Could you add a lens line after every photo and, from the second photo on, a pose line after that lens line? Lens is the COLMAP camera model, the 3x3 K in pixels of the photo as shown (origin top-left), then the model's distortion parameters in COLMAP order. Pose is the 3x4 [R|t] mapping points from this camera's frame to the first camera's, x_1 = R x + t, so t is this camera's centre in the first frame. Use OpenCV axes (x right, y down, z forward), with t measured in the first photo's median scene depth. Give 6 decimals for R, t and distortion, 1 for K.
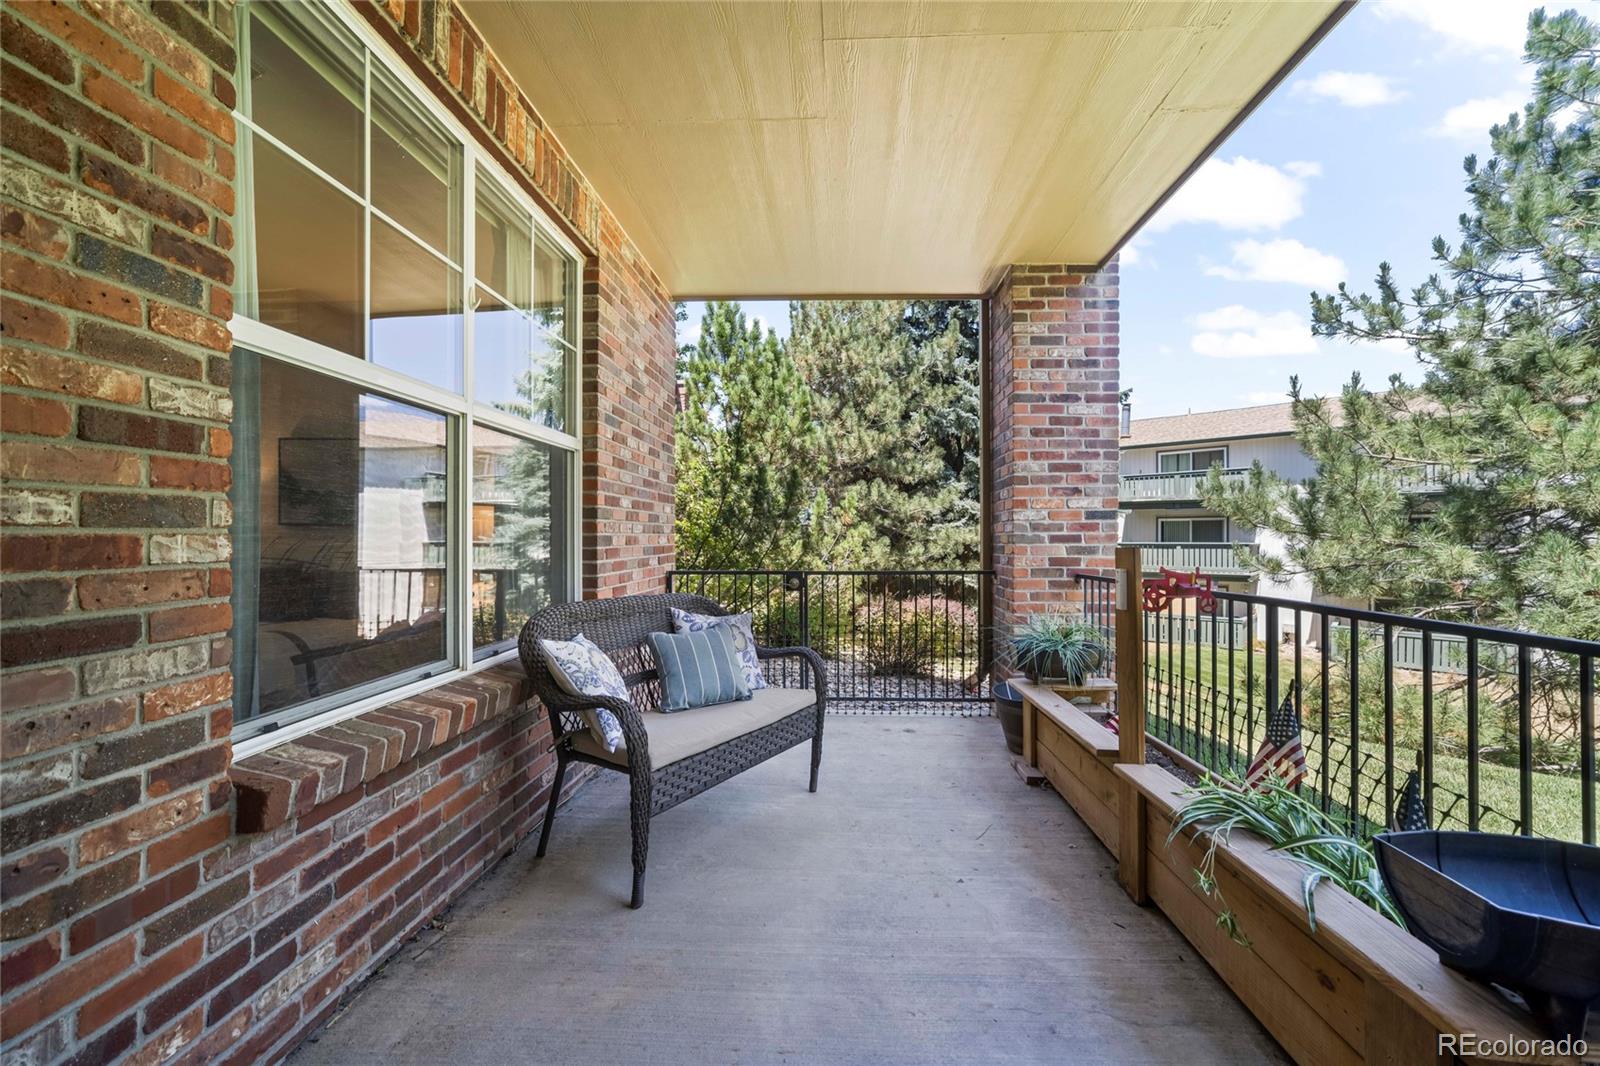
lens RADIAL K [[634.8, 0, 796.7], [0, 634.8, 533.5], [0, 0, 1]] dist [-0.021227, 0.008076]
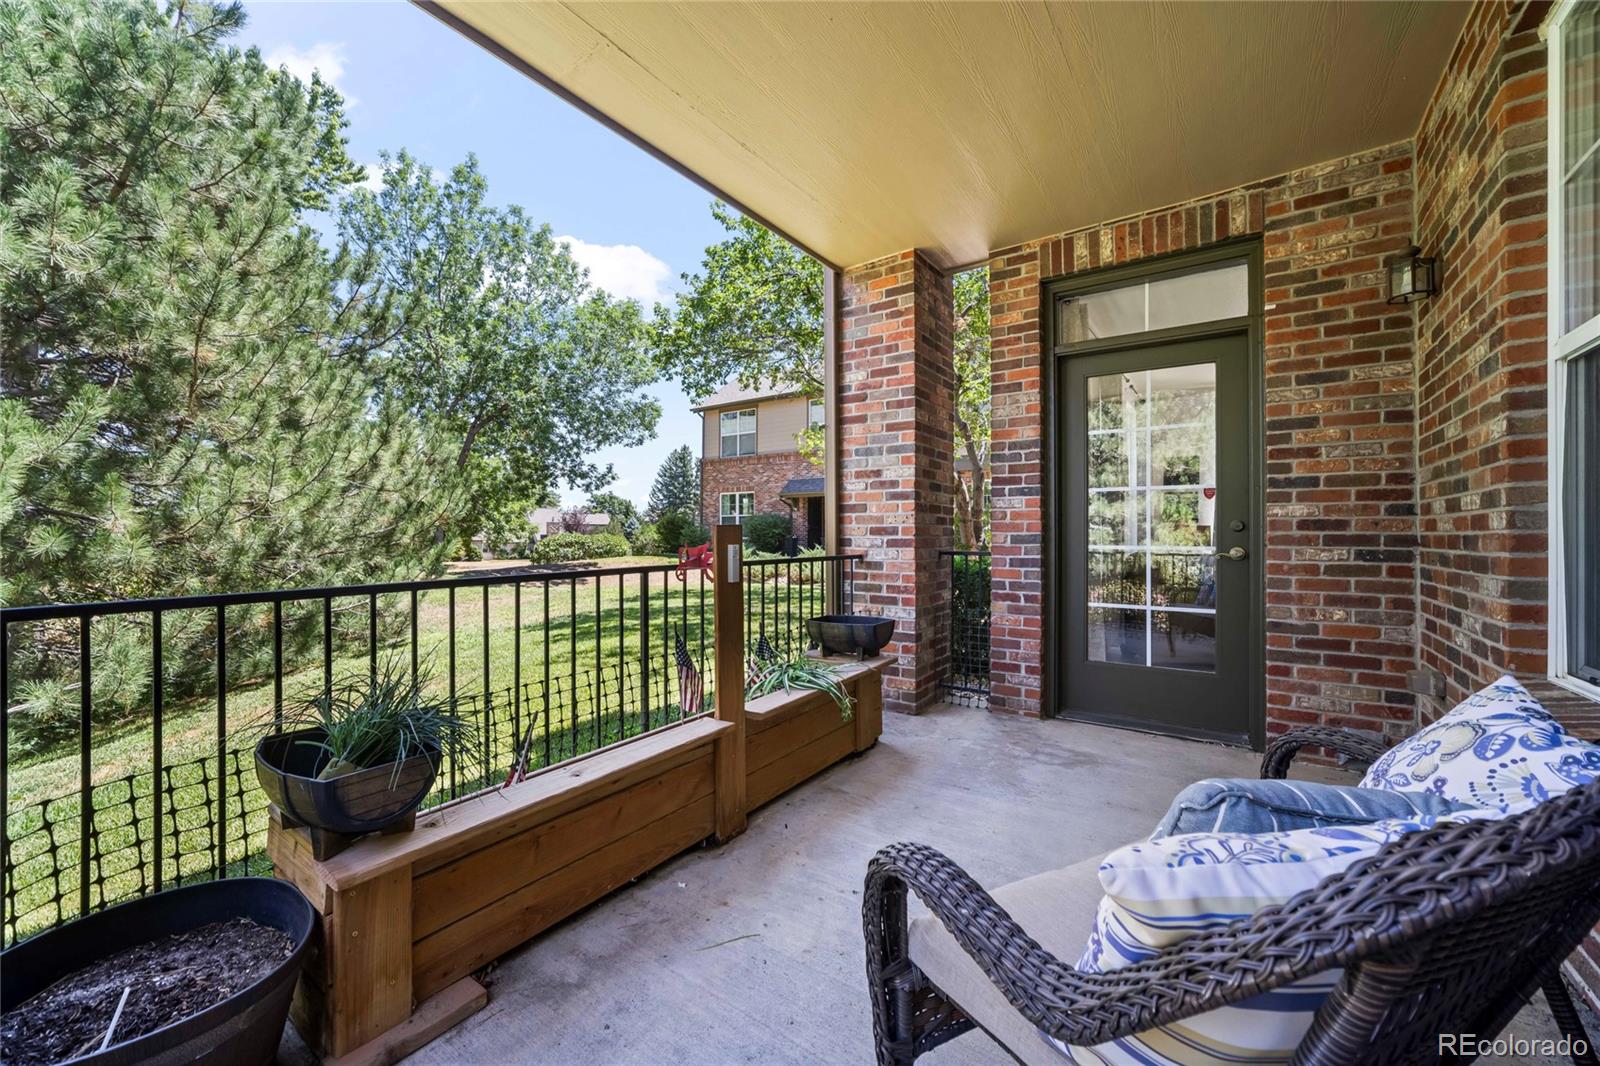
lens RADIAL K [[634.8, 0, 801.6], [0, 634.8, 529.5], [0, 0, 1]] dist [-0.021227, 0.008076]
pose [[-0.860112, 0.004743, 0.510083, -0.248677], [0.000259, 0.999961, -0.008863, 0.062116], [-0.510105, -0.007491, -0.860079, 3.349377]]
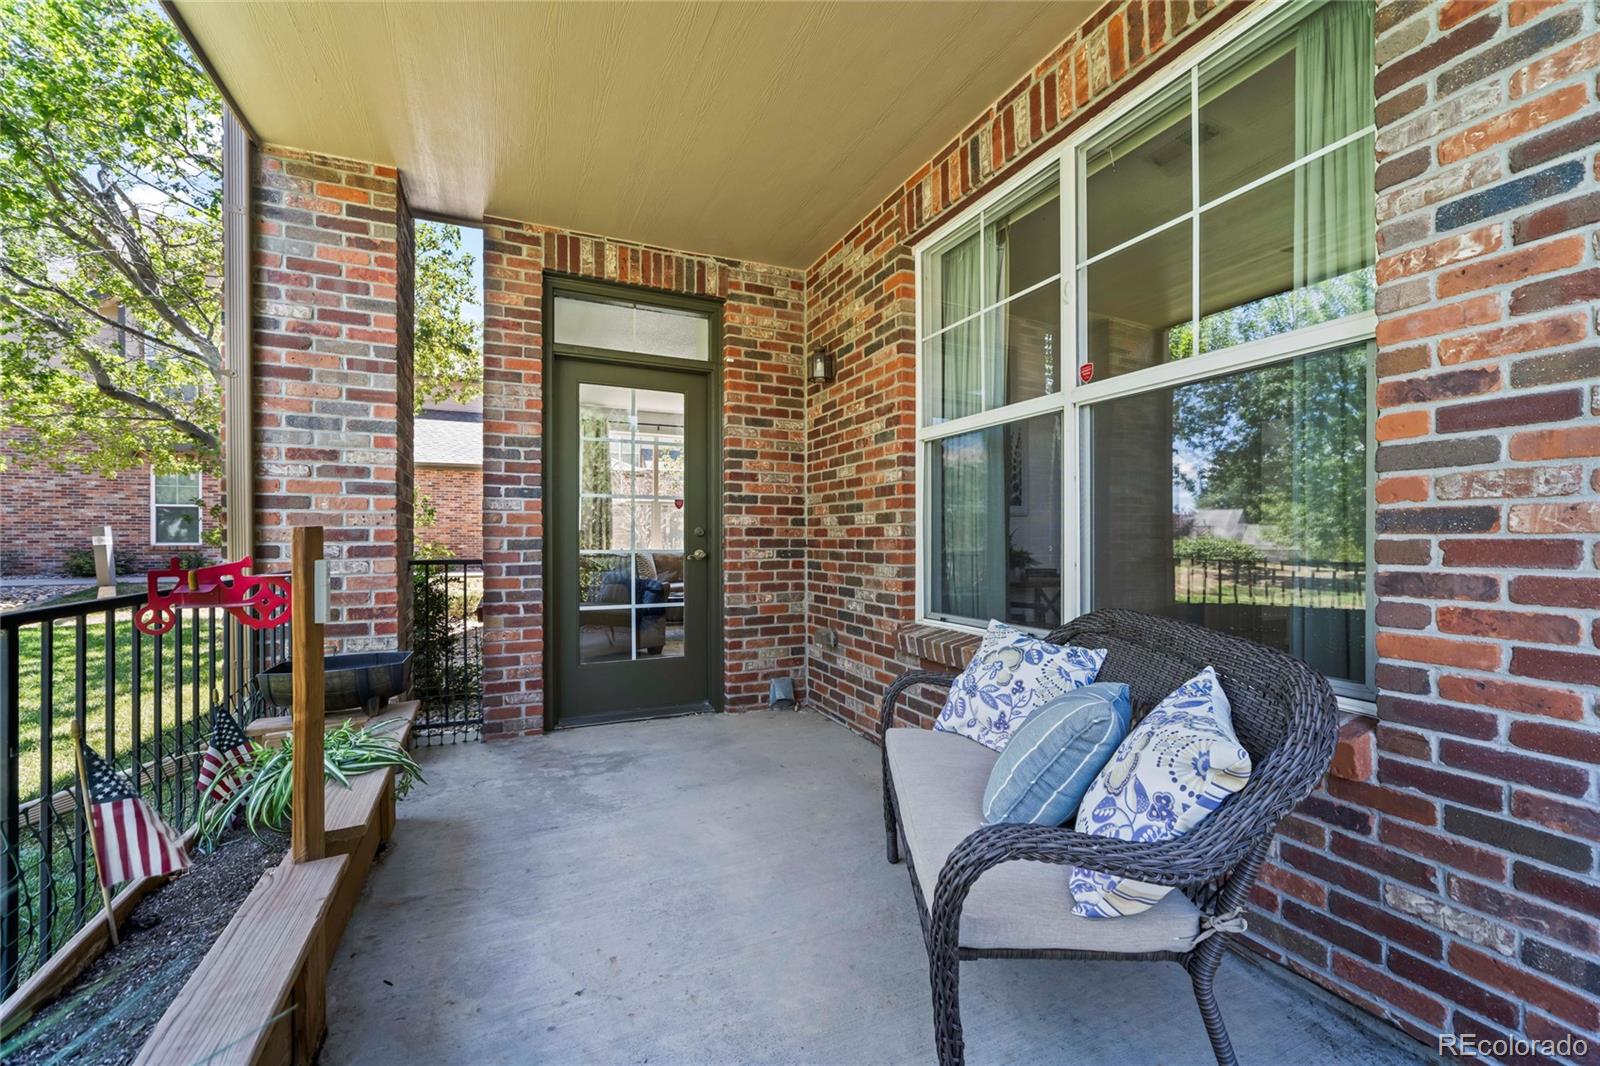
lens RADIAL K [[634.8, 0, 799.5], [0, 634.8, 536.8], [0, 0, 1]] dist [-0.021227, 0.008076]
pose [[-0.872498, 0.001235, -0.488617, 0.717820], [0.001399, 0.999999, 0.000029, 0.048656], [0.488617, -0.000658, -0.872498, 3.215963]]
